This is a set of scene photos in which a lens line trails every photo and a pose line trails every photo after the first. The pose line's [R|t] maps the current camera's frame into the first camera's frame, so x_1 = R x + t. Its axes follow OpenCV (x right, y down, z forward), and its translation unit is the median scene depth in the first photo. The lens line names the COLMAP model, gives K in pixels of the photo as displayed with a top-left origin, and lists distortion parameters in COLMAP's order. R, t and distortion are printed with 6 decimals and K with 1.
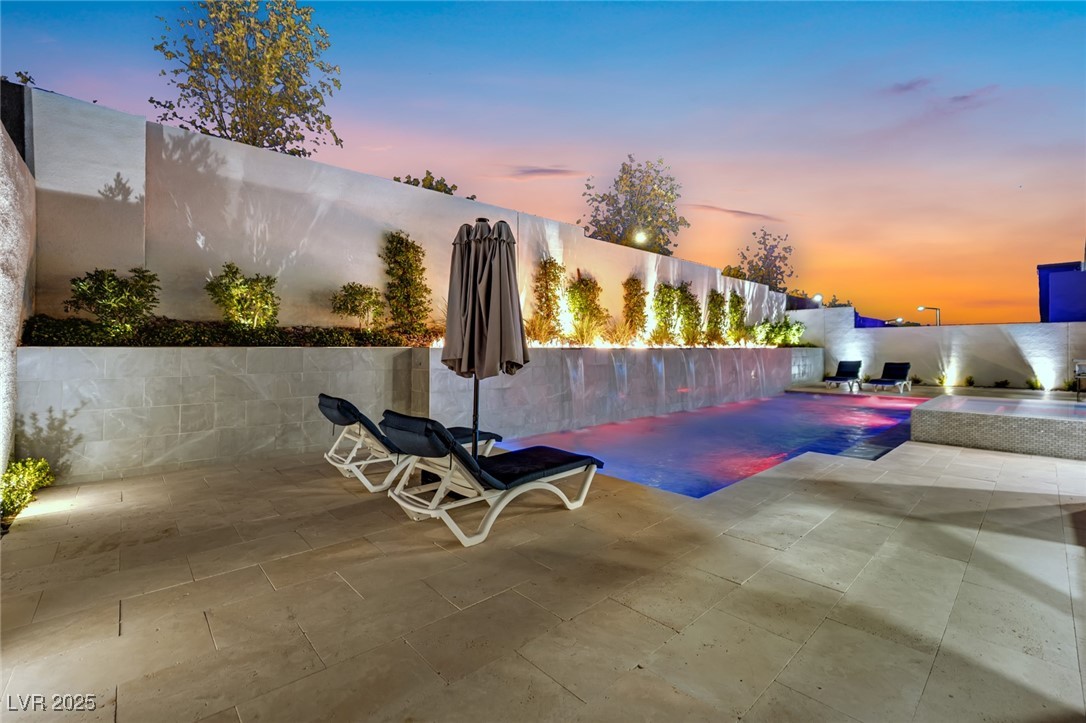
lens RADIAL K [[461.0, 0, 531.6], [0, 461.0, 347.6], [0, 0, 1]] dist [-0.019318, 0.000121]
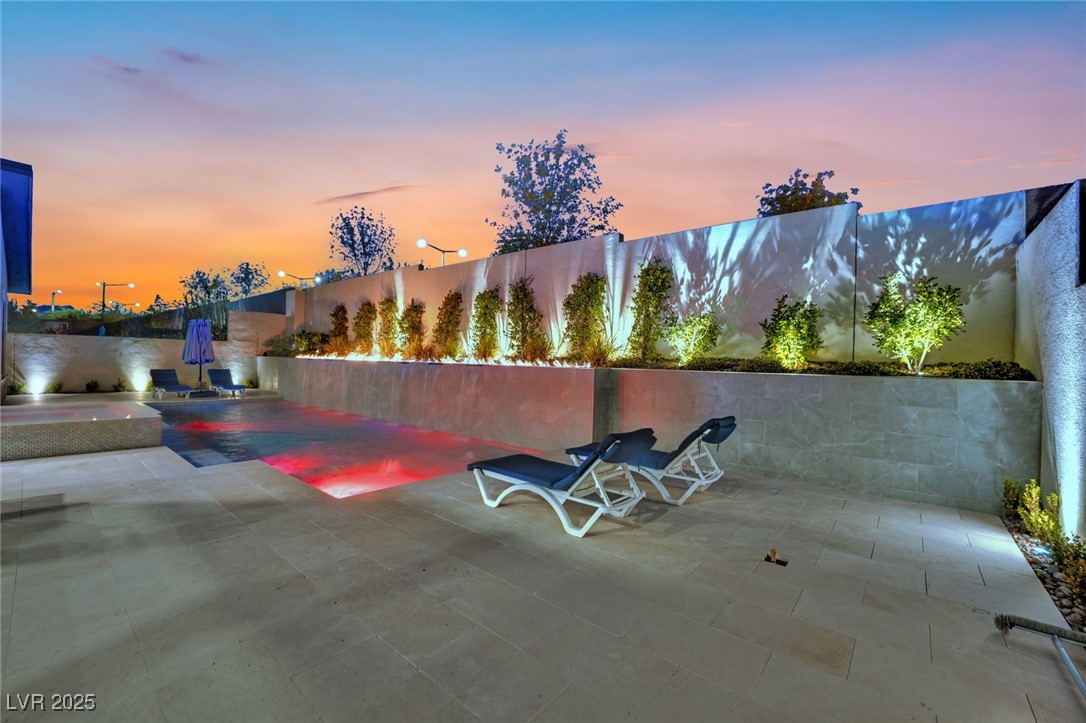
lens RADIAL K [[423.5, 0, 543.0], [0, 423.5, 361.5], [0, 0, 1]] dist [-0.019513, -0.000094]
pose [[0.174744, 0.007525, -0.984585, 1.131775], [-0.020121, 0.999789, 0.004070, -0.008051], [0.984408, 0.019099, 0.174858, 0.995187]]
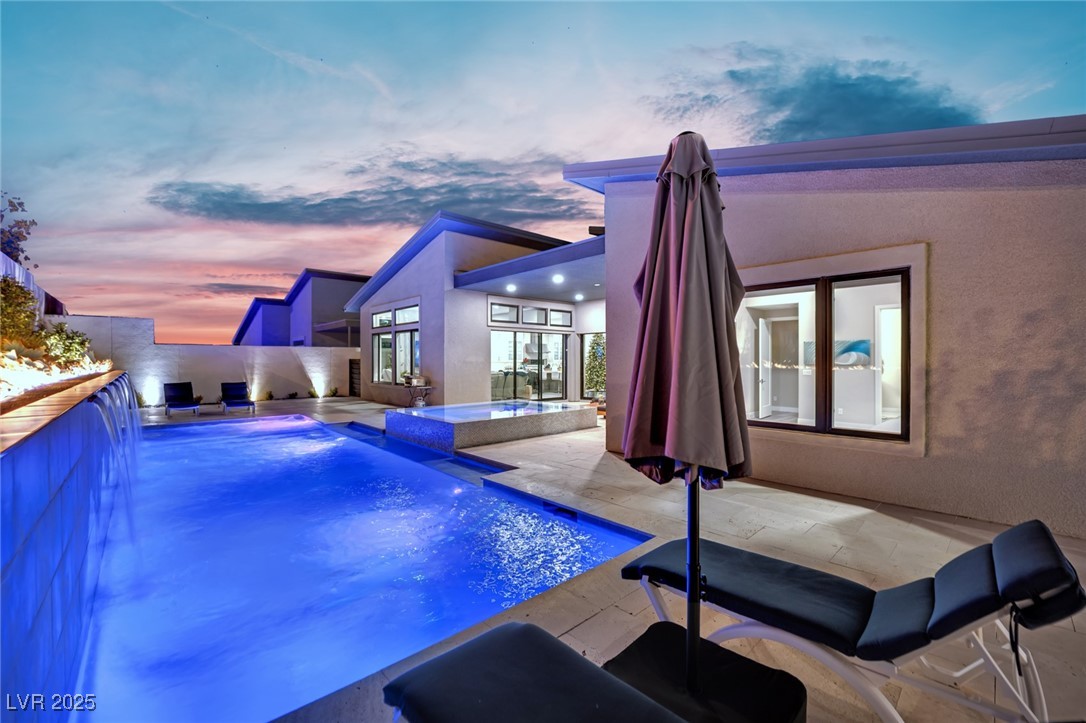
lens RADIAL K [[447.1, 0, 544.5], [0, 447.1, 358.0], [0, 0, 1]] dist [-0.020412, 0.000221]
pose [[-0.026750, 0.002188, 0.999640, -0.189823], [-0.001827, 0.999996, -0.002238, -0.021099], [-0.999640, -0.001887, -0.026746, 0.383987]]
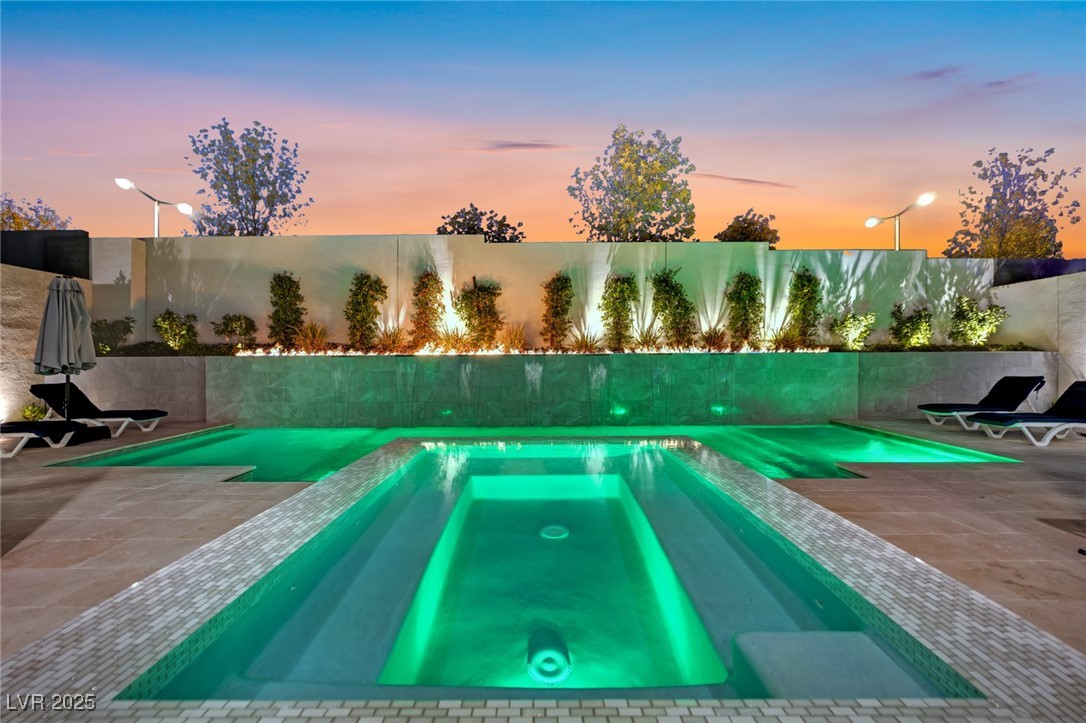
lens RADIAL K [[441.7, 0, 535.6], [0, 441.7, 361.0], [0, 0, 1]] dist [-0.016631, -0.000147]
pose [[0.756232, -0.002438, -0.654299, 0.712638], [0.007925, 0.999954, 0.005434, 0.007308], [0.654256, -0.009295, 0.756216, 0.311816]]
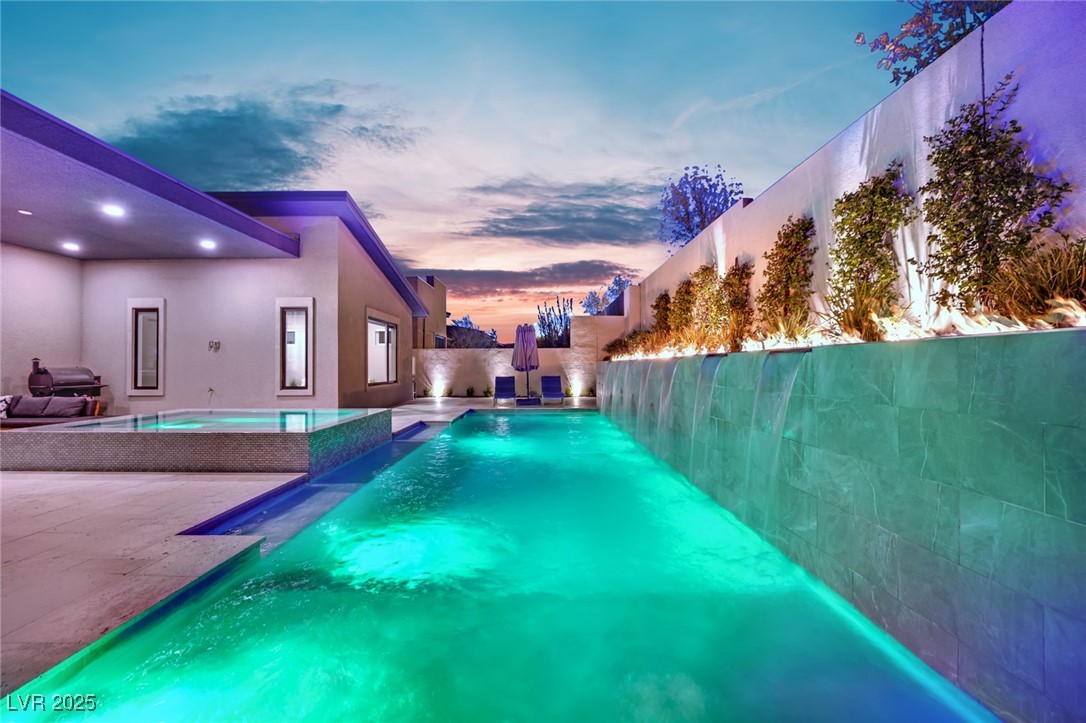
lens RADIAL K [[436.0, 0, 550.6], [0, 436.0, 361.3], [0, 0, 1]] dist [-0.022381, -0.000778]
pose [[-0.633523, -0.004540, -0.773710, 0.744335], [0.006956, 0.999909, -0.011563, 0.009354], [0.773692, -0.012708, -0.633434, 1.050512]]
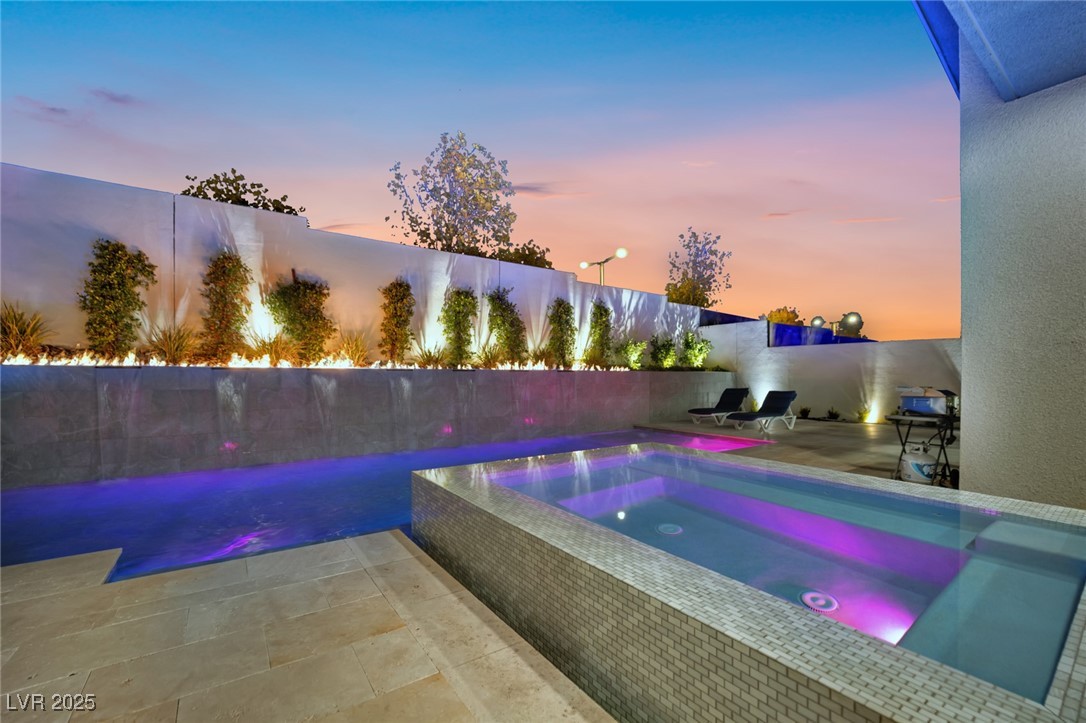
lens RADIAL K [[461.3, 0, 529.7], [0, 461.3, 376.9], [0, 0, 1]] dist [-0.024995, -0.000609]
pose [[0.994639, 0.004492, -0.103309, 0.507123], [-0.003761, 0.999966, 0.007273, 0.006548], [0.103338, -0.006845, 0.994623, 0.223154]]
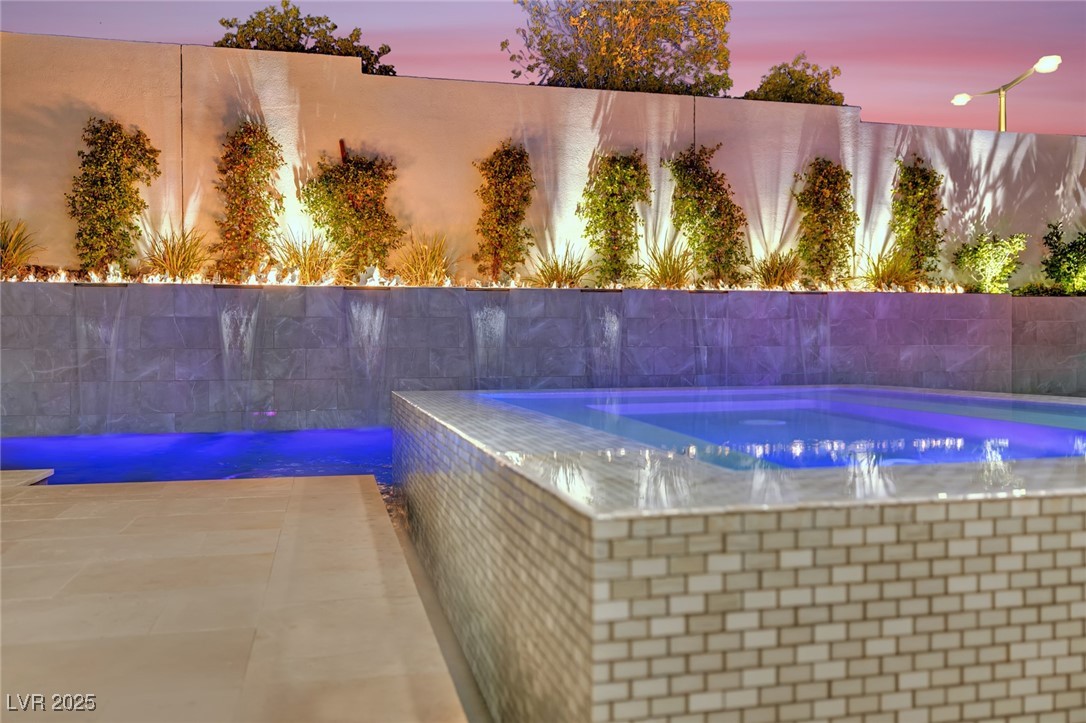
lens RADIAL K [[903.8, 0, 521.8], [0, 903.8, 364.5], [0, 0, 1]] dist [-0.014521, 0.012173]
pose [[0.885903, 0.002731, -0.463863, 0.632478], [0.006065, 0.999829, 0.017470, 0.049867], [0.463831, -0.018290, 0.885735, 0.184956]]
